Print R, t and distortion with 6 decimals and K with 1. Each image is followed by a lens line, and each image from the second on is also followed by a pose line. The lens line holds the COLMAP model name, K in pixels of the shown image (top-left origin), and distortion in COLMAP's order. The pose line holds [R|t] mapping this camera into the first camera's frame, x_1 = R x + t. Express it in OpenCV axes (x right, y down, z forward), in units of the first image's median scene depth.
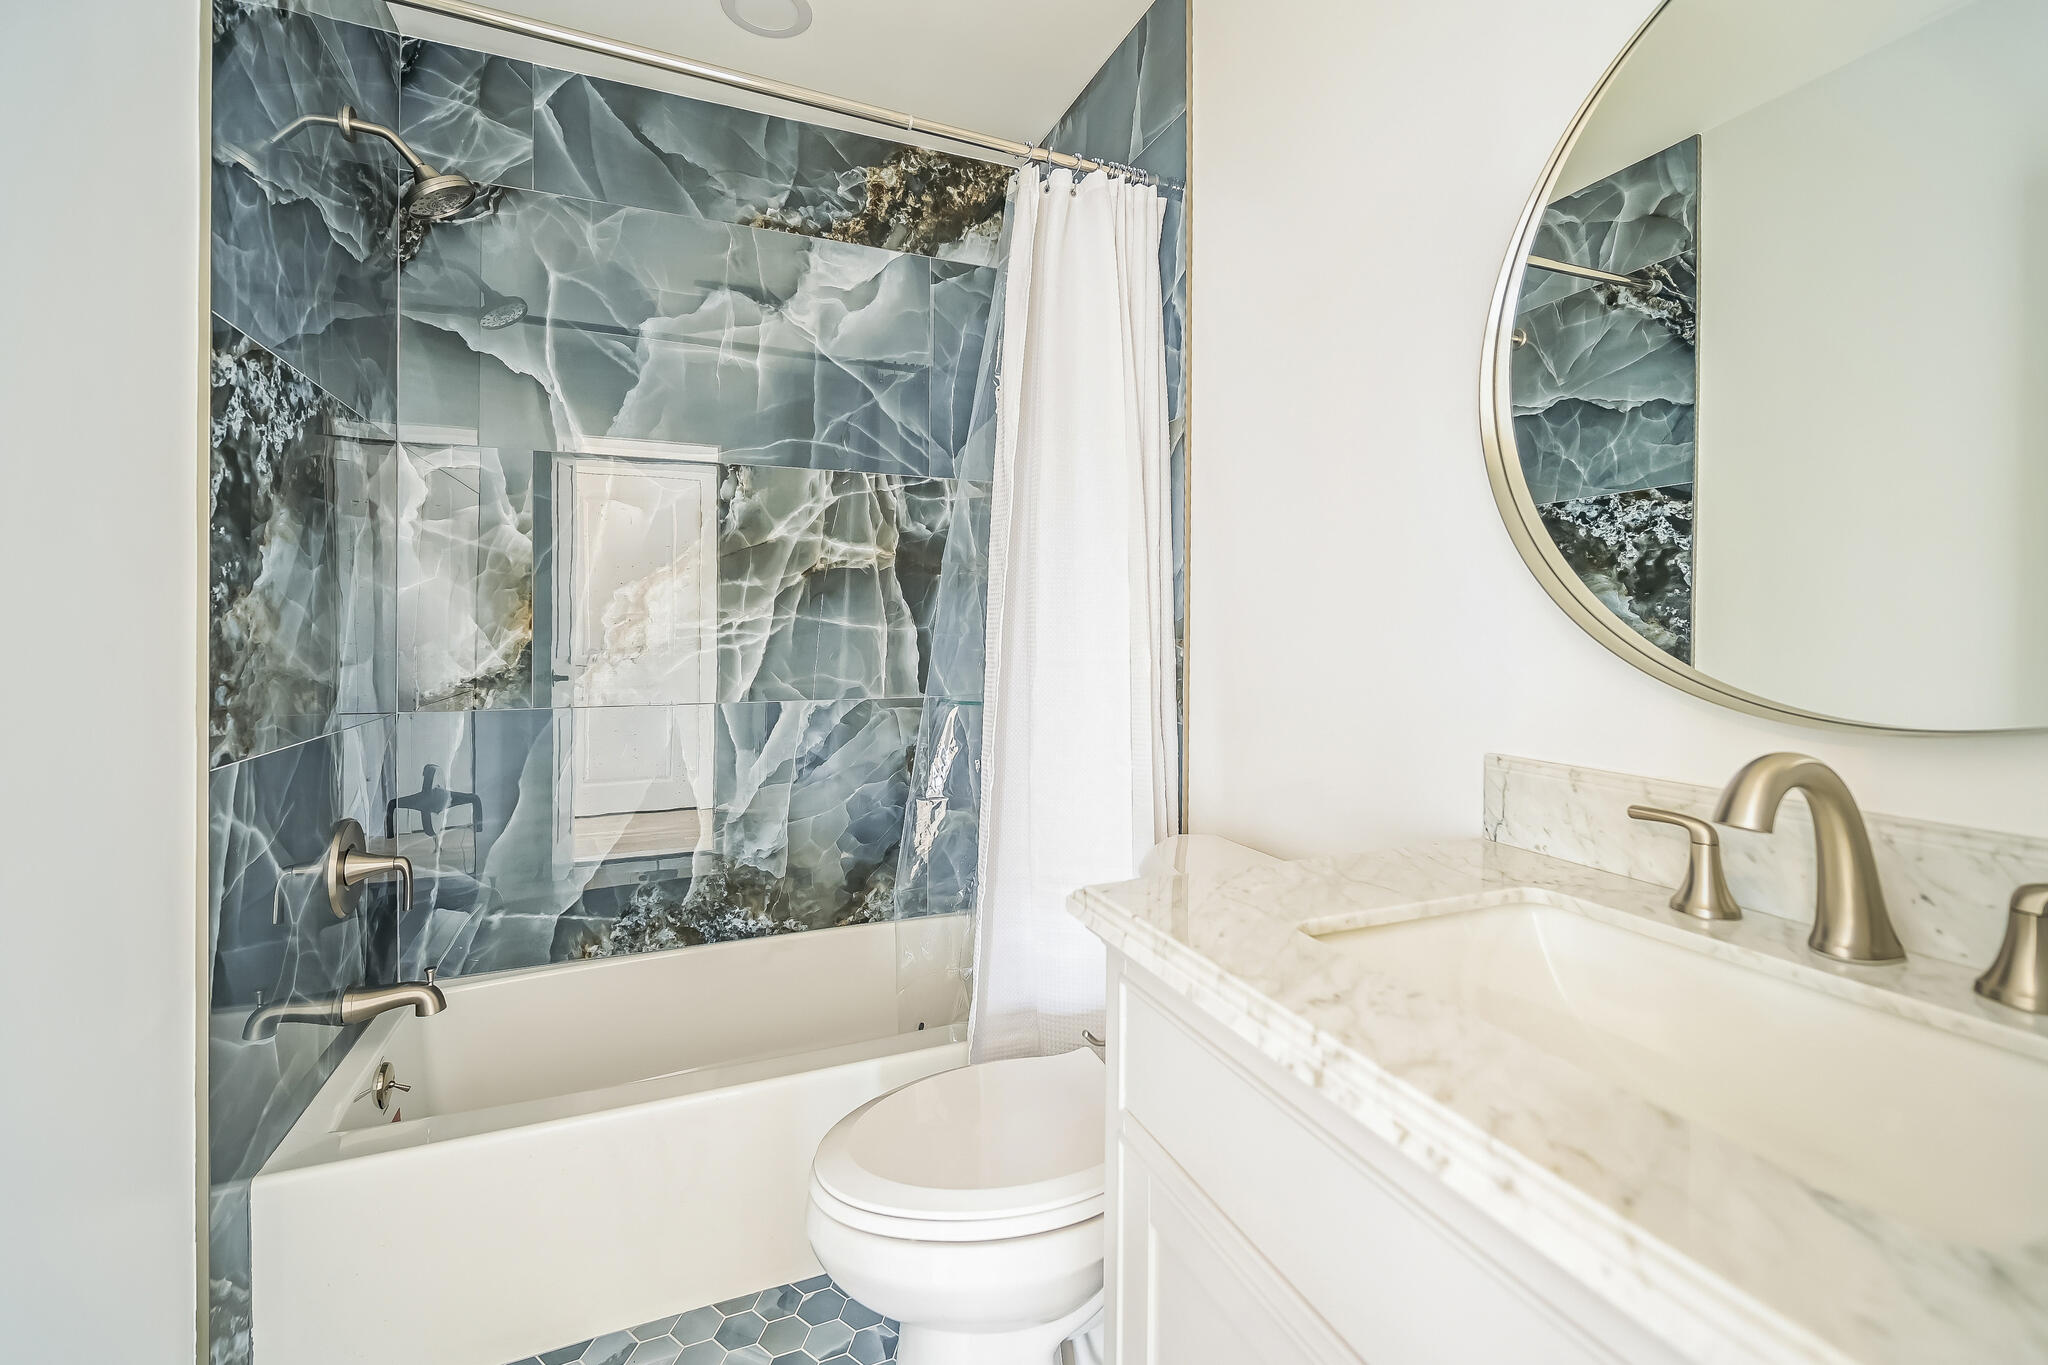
lens RADIAL K [[868.6, 0, 1029.5], [0, 868.6, 631.6], [0, 0, 1]] dist [-0.001312, 0.000054]
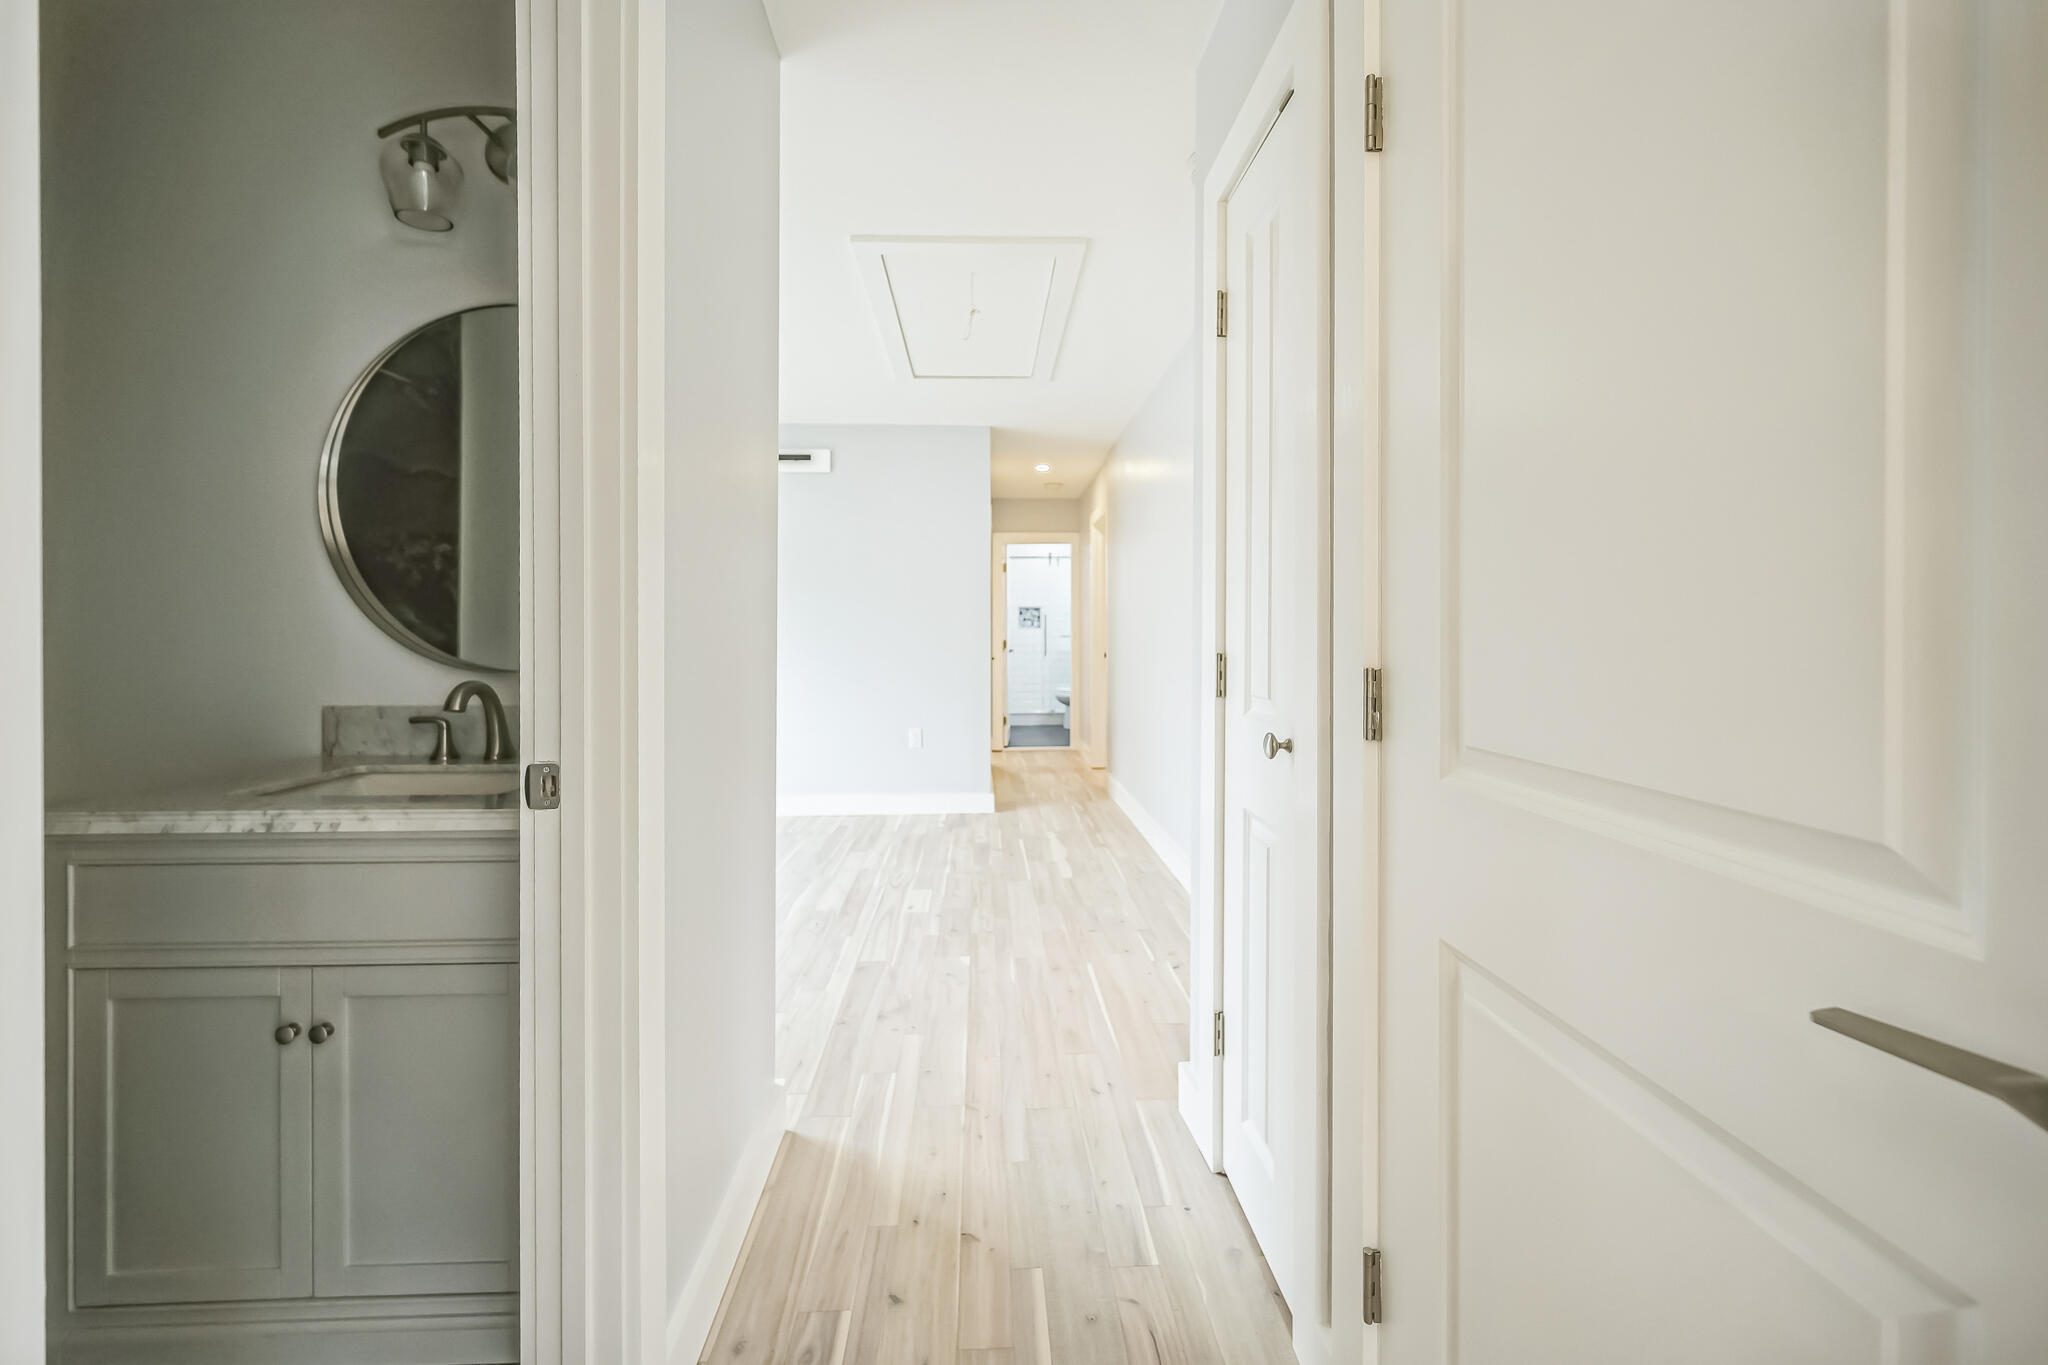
lens RADIAL K [[829.9, 0, 1024.4], [0, 829.9, 638.3], [0, 0, 1]] dist [-0.003398, -0.000282]
pose [[0.331879, -0.012753, 0.943236, -0.595588], [0.004678, 0.999919, 0.011873, -0.003738], [-0.943310, 0.000472, 0.331912, -0.906277]]
